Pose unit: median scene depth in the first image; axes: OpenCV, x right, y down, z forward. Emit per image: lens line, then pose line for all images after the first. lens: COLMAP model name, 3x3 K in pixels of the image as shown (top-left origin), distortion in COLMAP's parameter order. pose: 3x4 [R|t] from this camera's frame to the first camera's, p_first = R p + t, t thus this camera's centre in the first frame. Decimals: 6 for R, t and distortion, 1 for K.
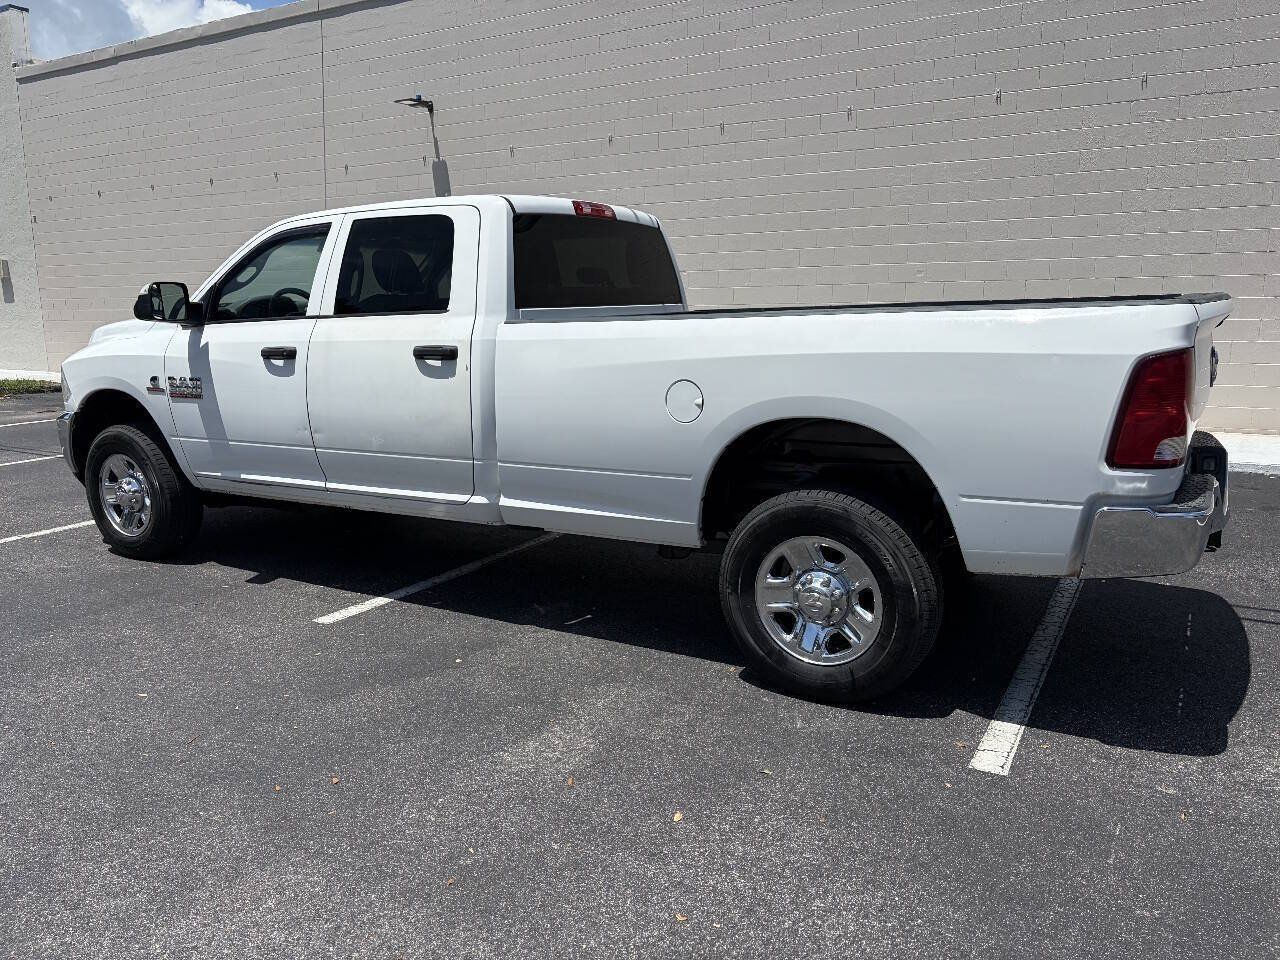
lens RADIAL K [[1007.8, 0, 640.4], [0, 1007.8, 516.1], [0, 0, 1]] dist [-0.001092, -0.080275]
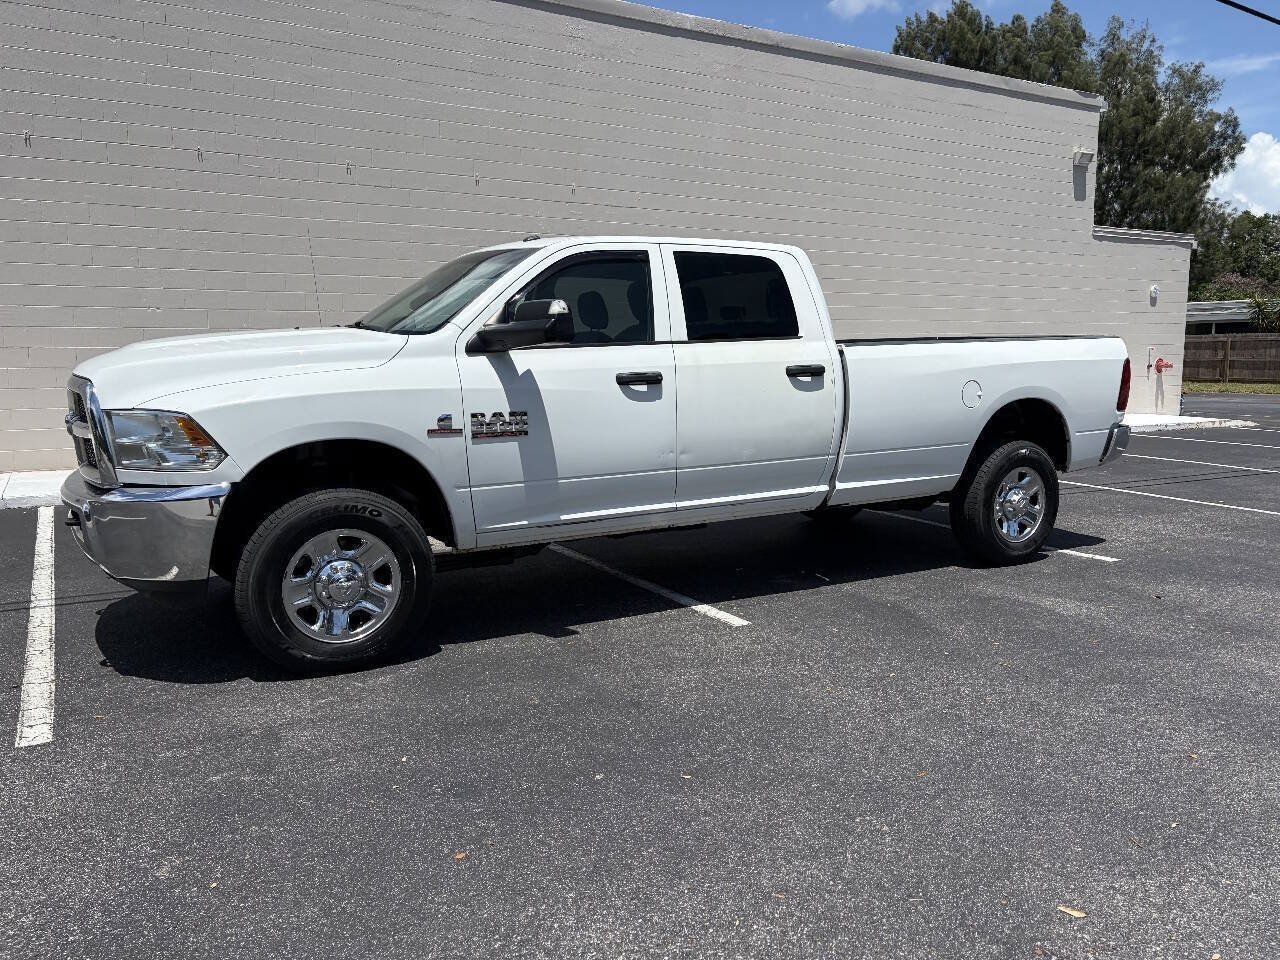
lens RADIAL K [[941.0, 0, 644.9], [0, 941.0, 493.8], [0, 0, 1]] dist [0.076038, -0.094707]
pose [[0.497197, -0.123730, 0.858770, -1.091638], [0.182480, 0.982553, 0.035915, -0.078422], [-0.848231, 0.138851, 0.511101, 0.509116]]
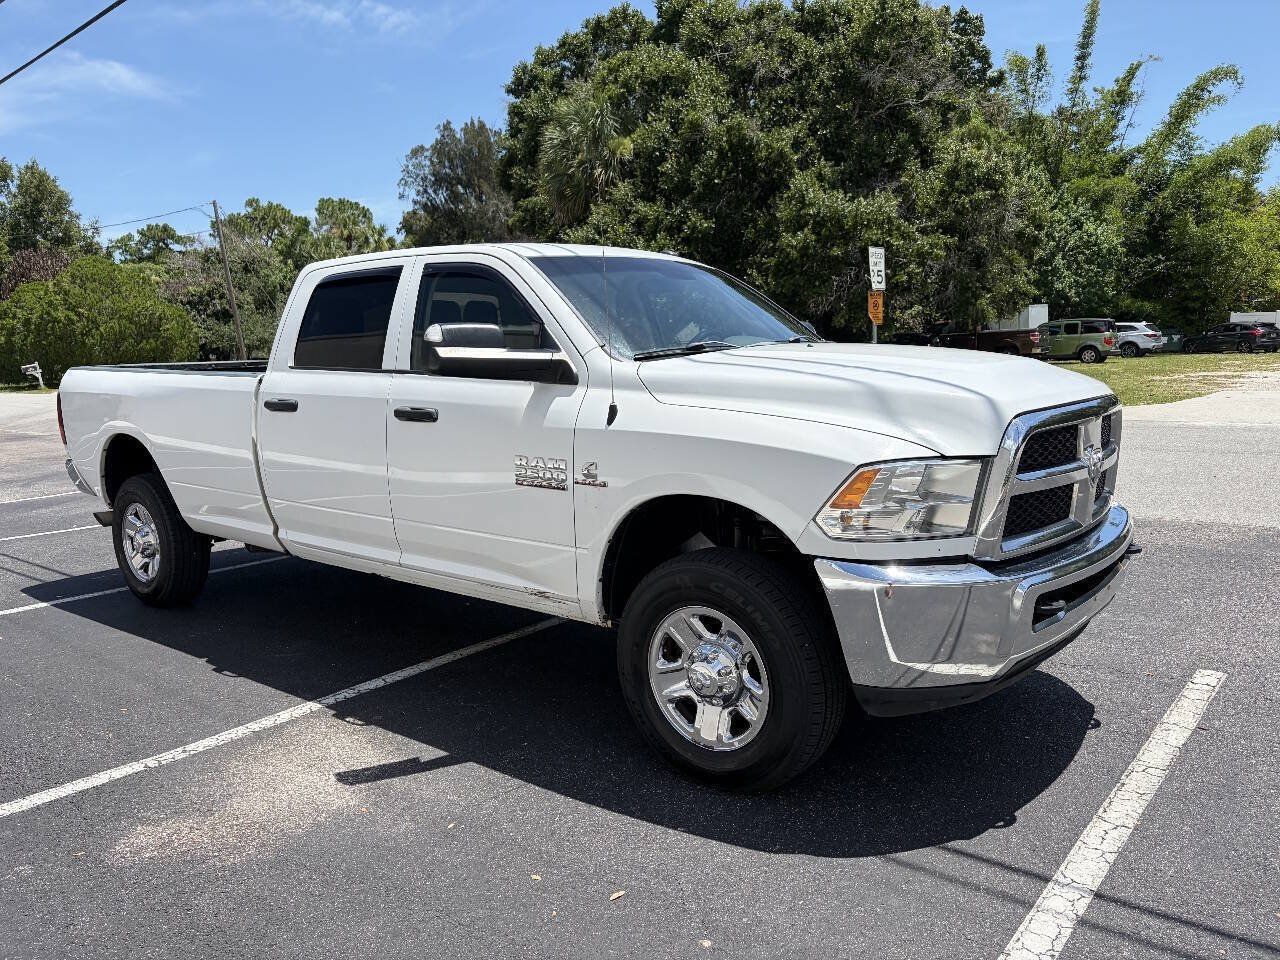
lens RADIAL K [[969.8, 0, 640.0], [0, 969.8, 480.0], [0, 0, 1]] dist [0.030652, 0.000345]
pose [[-0.983864, 0.018632, 0.177943, -0.462431], [0.080017, 0.935378, 0.344478, -0.423106], [-0.160025, 0.353158, -0.921776, 1.941590]]
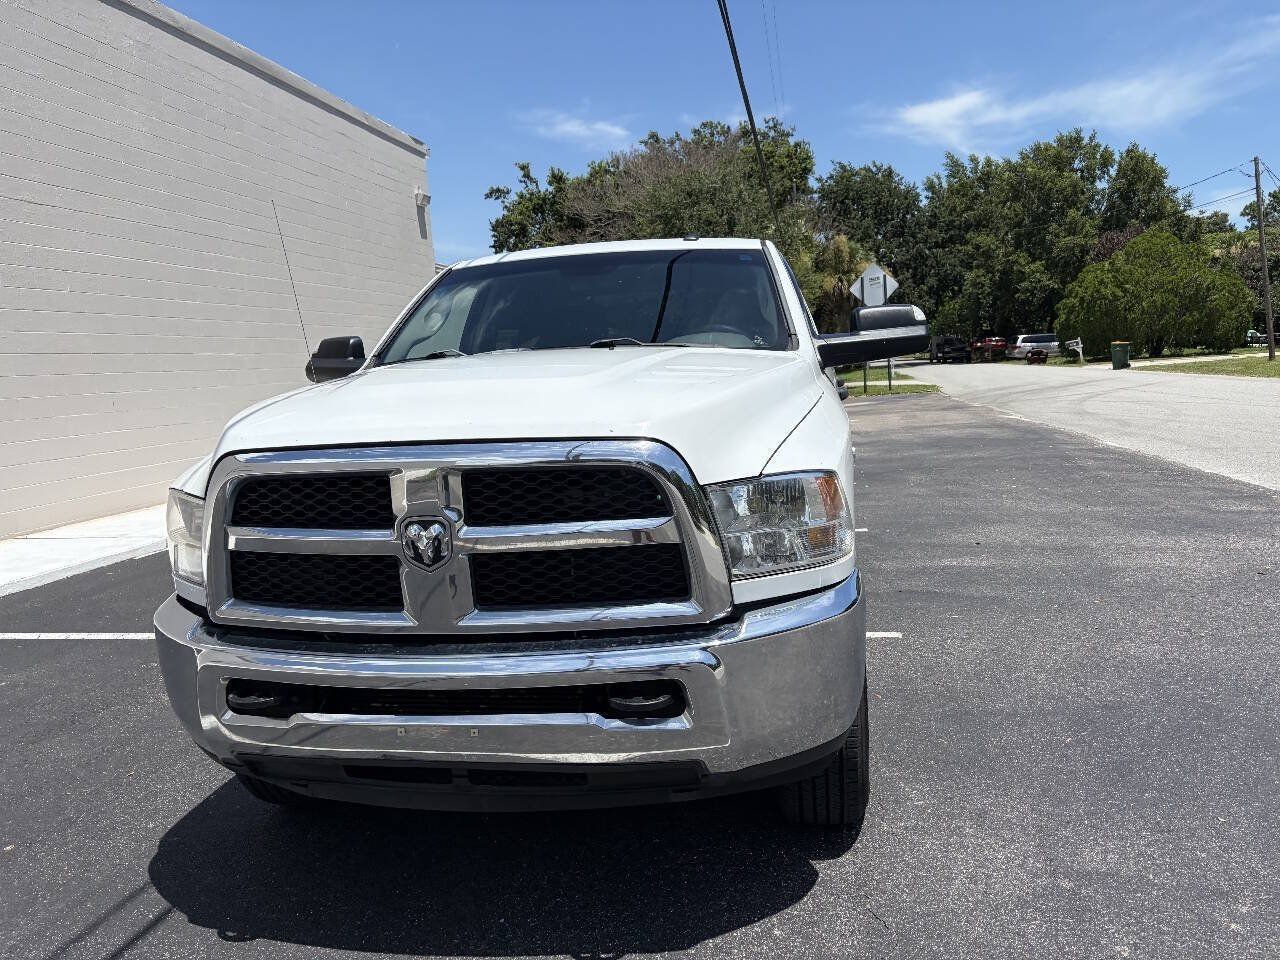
lens RADIAL K [[970.2, 0, 643.5], [0, 970.2, 463.2], [0, 0, 1]] dist [0.015112, -0.007498]
pose [[-0.333799, -0.071924, 0.939896, -1.056451], [0.254535, 0.953170, 0.163337, -0.272060], [-0.907629, 0.293759, -0.299860, 1.354069]]
